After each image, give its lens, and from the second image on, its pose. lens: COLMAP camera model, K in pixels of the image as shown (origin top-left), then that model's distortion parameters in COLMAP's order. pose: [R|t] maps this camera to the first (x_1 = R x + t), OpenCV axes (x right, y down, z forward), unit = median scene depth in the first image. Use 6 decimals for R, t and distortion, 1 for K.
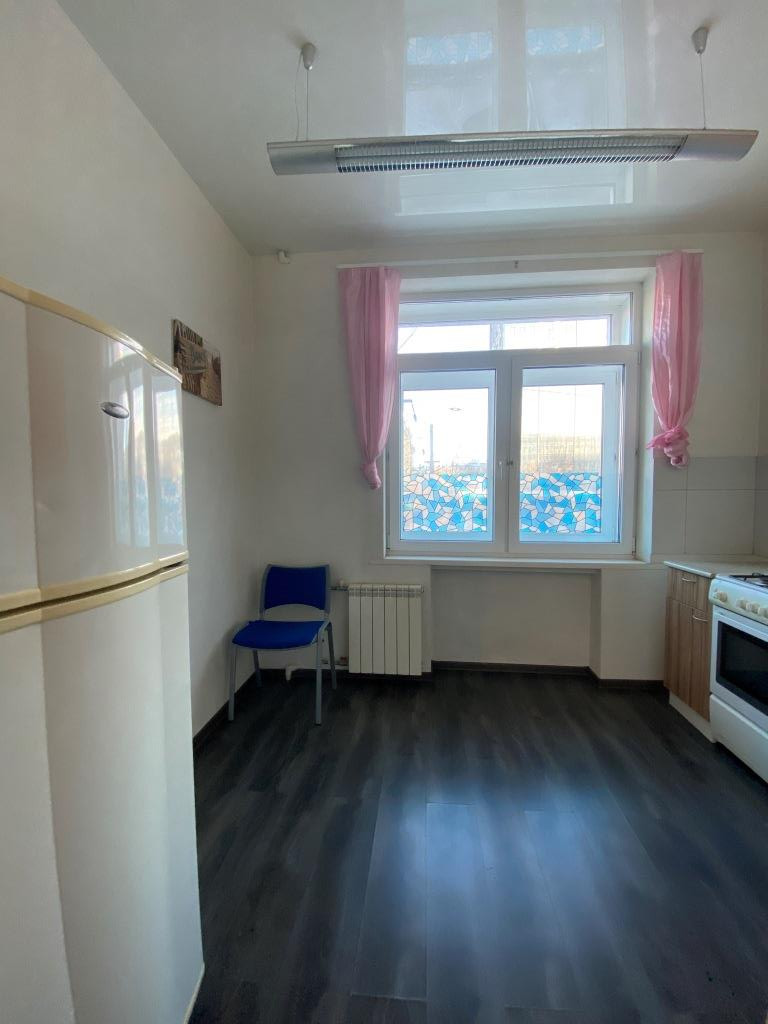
lens RADIAL K [[393.8, 0, 392.9], [0, 393.8, 512.4], [0, 0, 1]] dist [-0.000746, -0.000073]
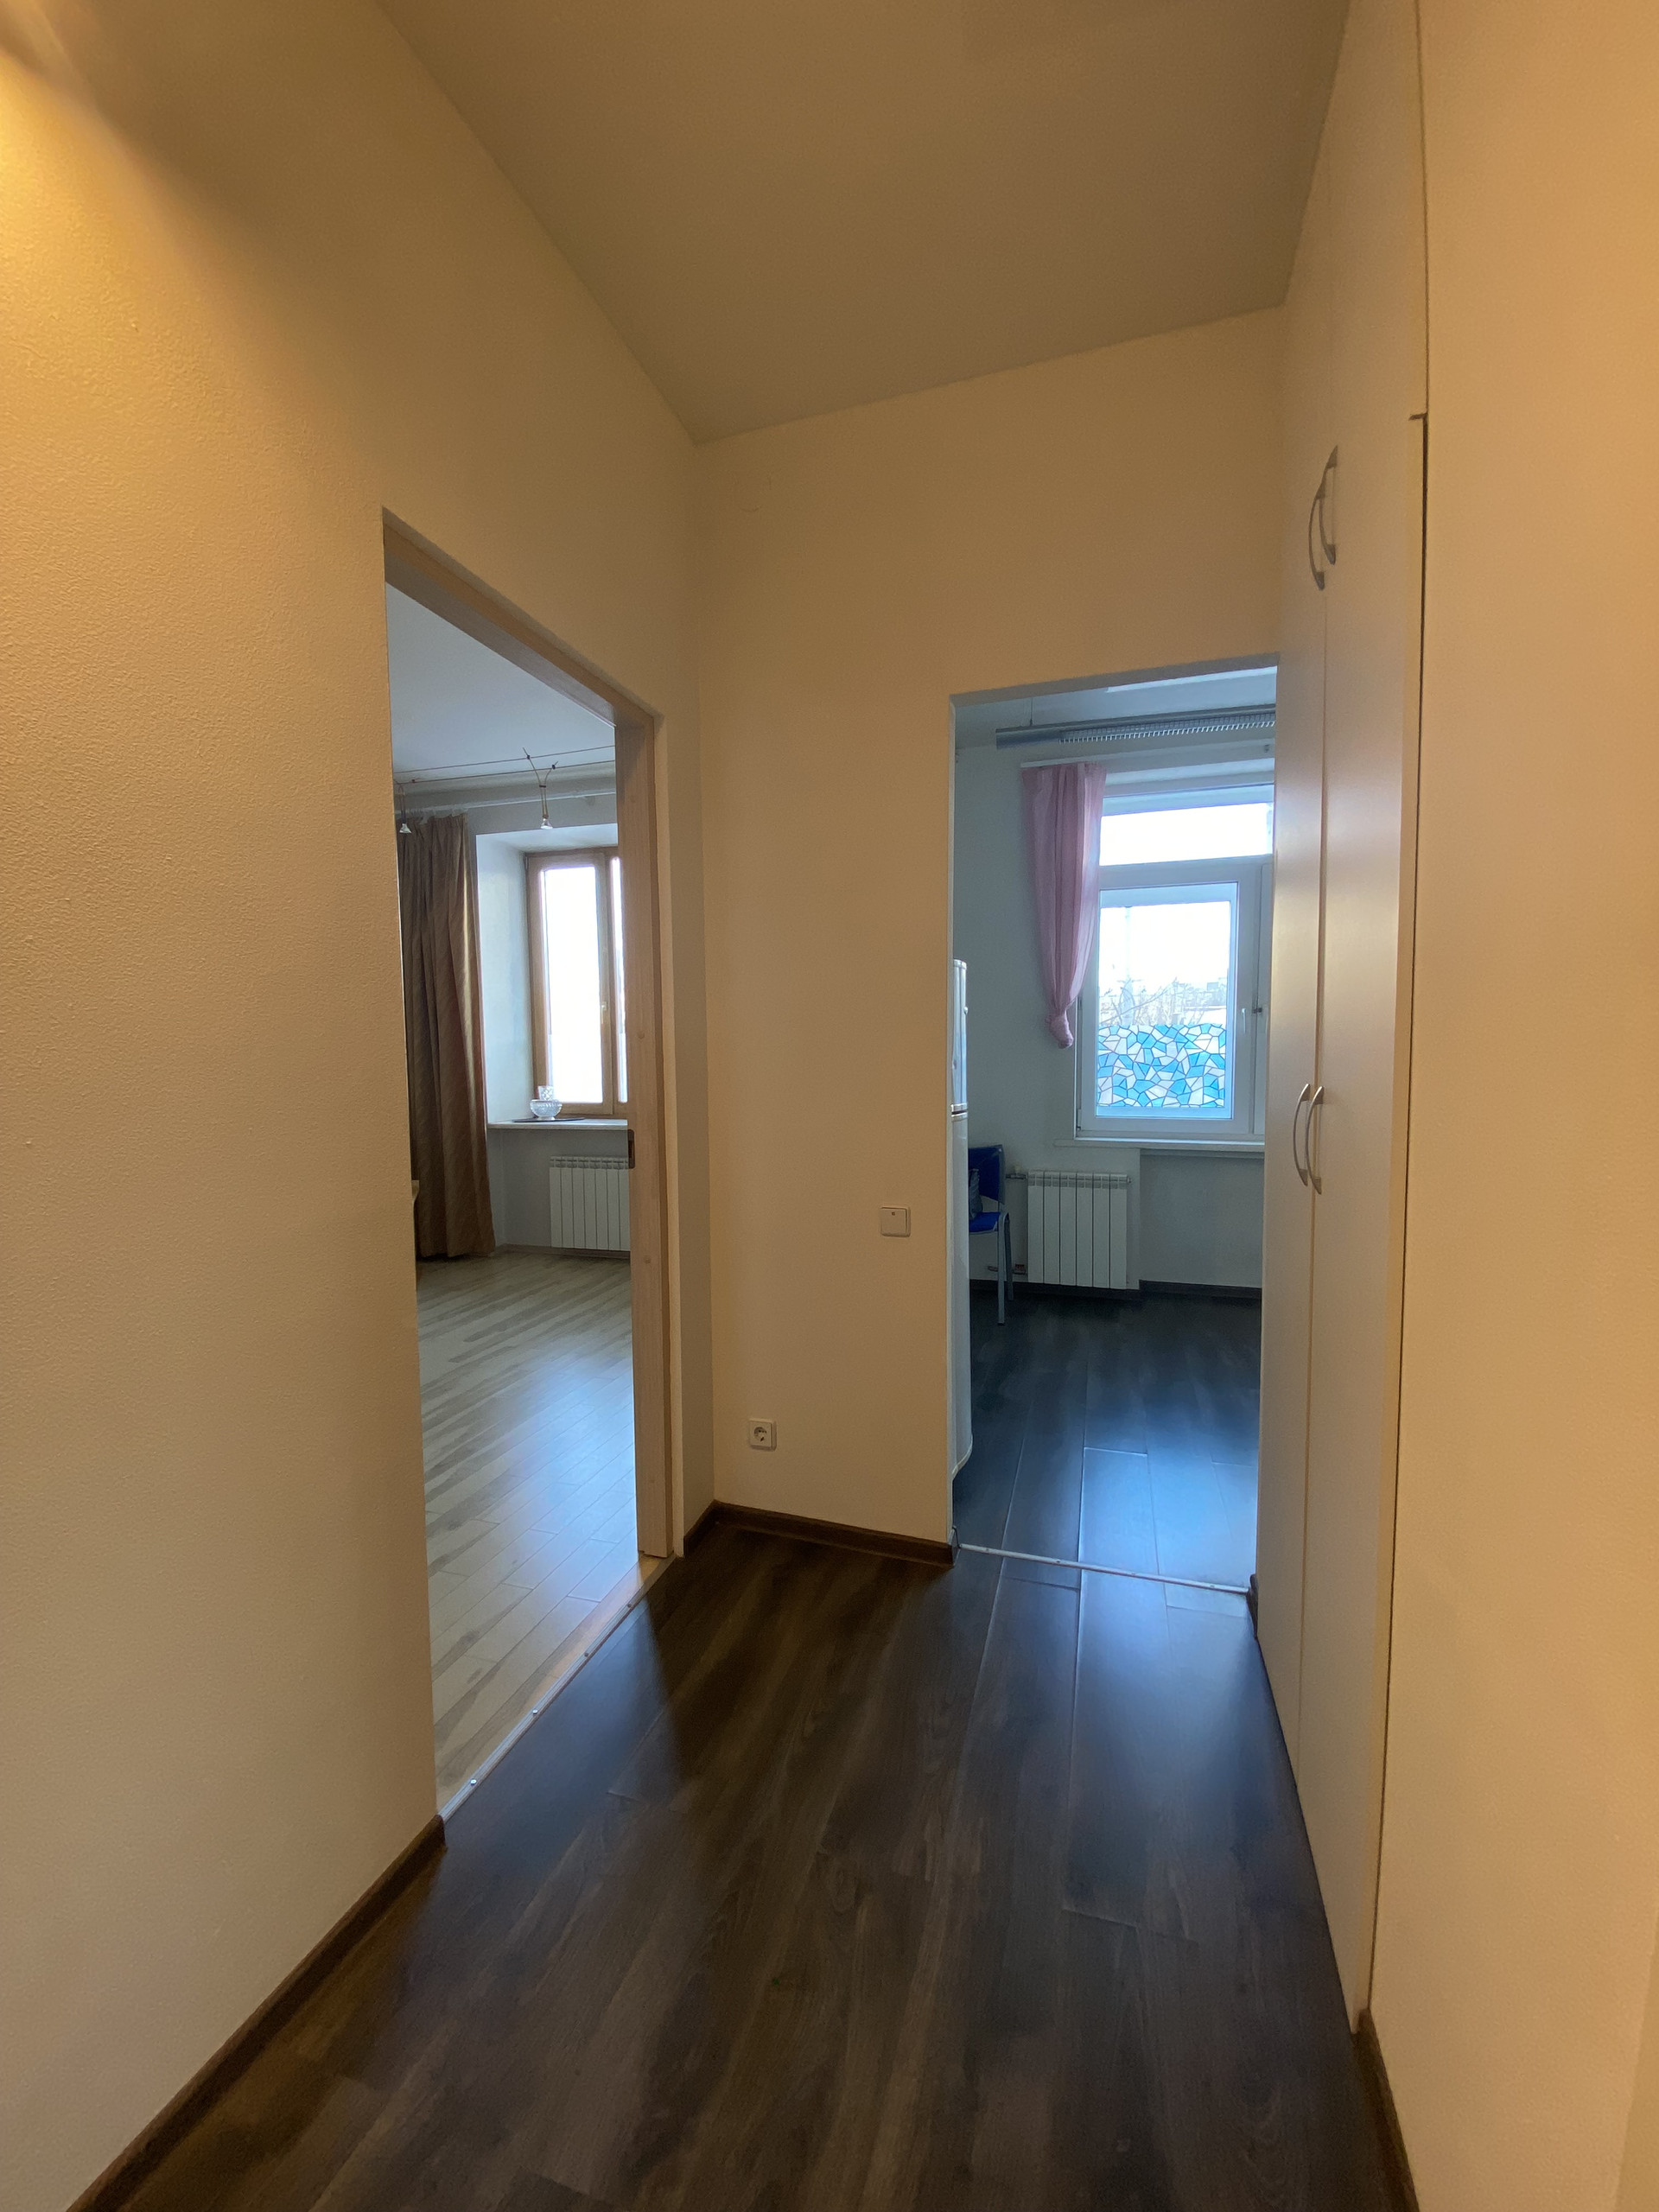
lens RADIAL K [[889.7, 0, 829.5], [0, 889.7, 1106.0], [0, 0, 1]] dist [0.054224, -0.037068]
pose [[0.975804, 0.010783, -0.218382, -0.110034], [-0.006958, 0.999809, 0.018277, 0.025359], [0.218537, -0.016315, 0.975692, -0.793356]]
